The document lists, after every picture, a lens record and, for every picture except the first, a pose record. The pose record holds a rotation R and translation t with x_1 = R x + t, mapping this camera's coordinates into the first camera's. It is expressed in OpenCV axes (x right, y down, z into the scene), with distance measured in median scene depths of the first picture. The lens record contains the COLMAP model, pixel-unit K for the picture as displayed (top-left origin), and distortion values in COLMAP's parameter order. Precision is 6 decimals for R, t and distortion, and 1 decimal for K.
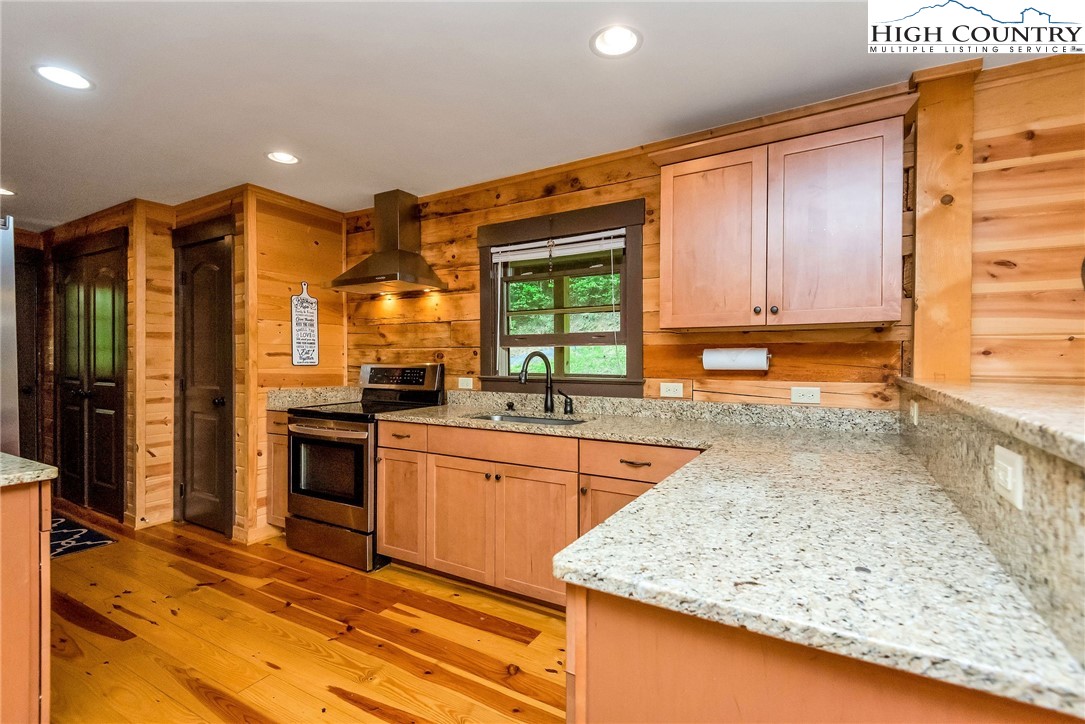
lens RADIAL K [[496.3, 0, 542.5], [0, 496.3, 362.0], [0, 0, 1]] dist [0.000392, 0.000021]
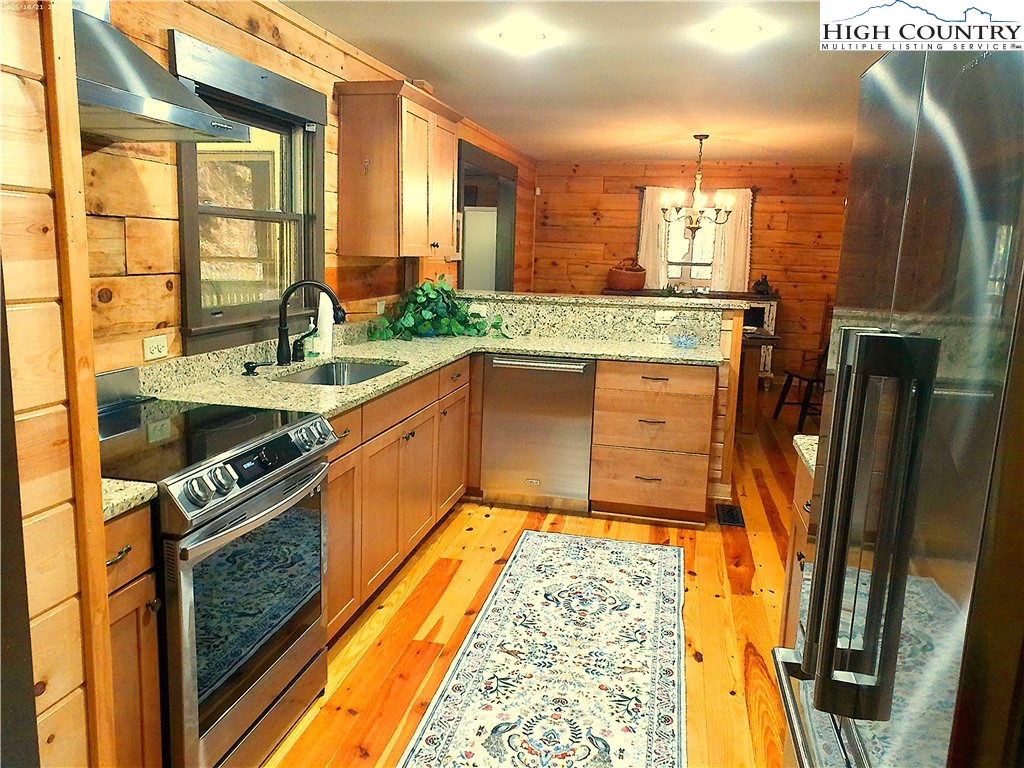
lens RADIAL K [[777.3, 0, 512.0], [0, 777.3, 384.0], [0, 0, 1]] dist [-0.002313, -0.001029]
pose [[-0.309402, -0.183171, 0.933123, -1.092529], [-0.029363, 0.982645, 0.183156, -0.081323], [-0.950478, 0.029269, -0.309411, 0.983689]]
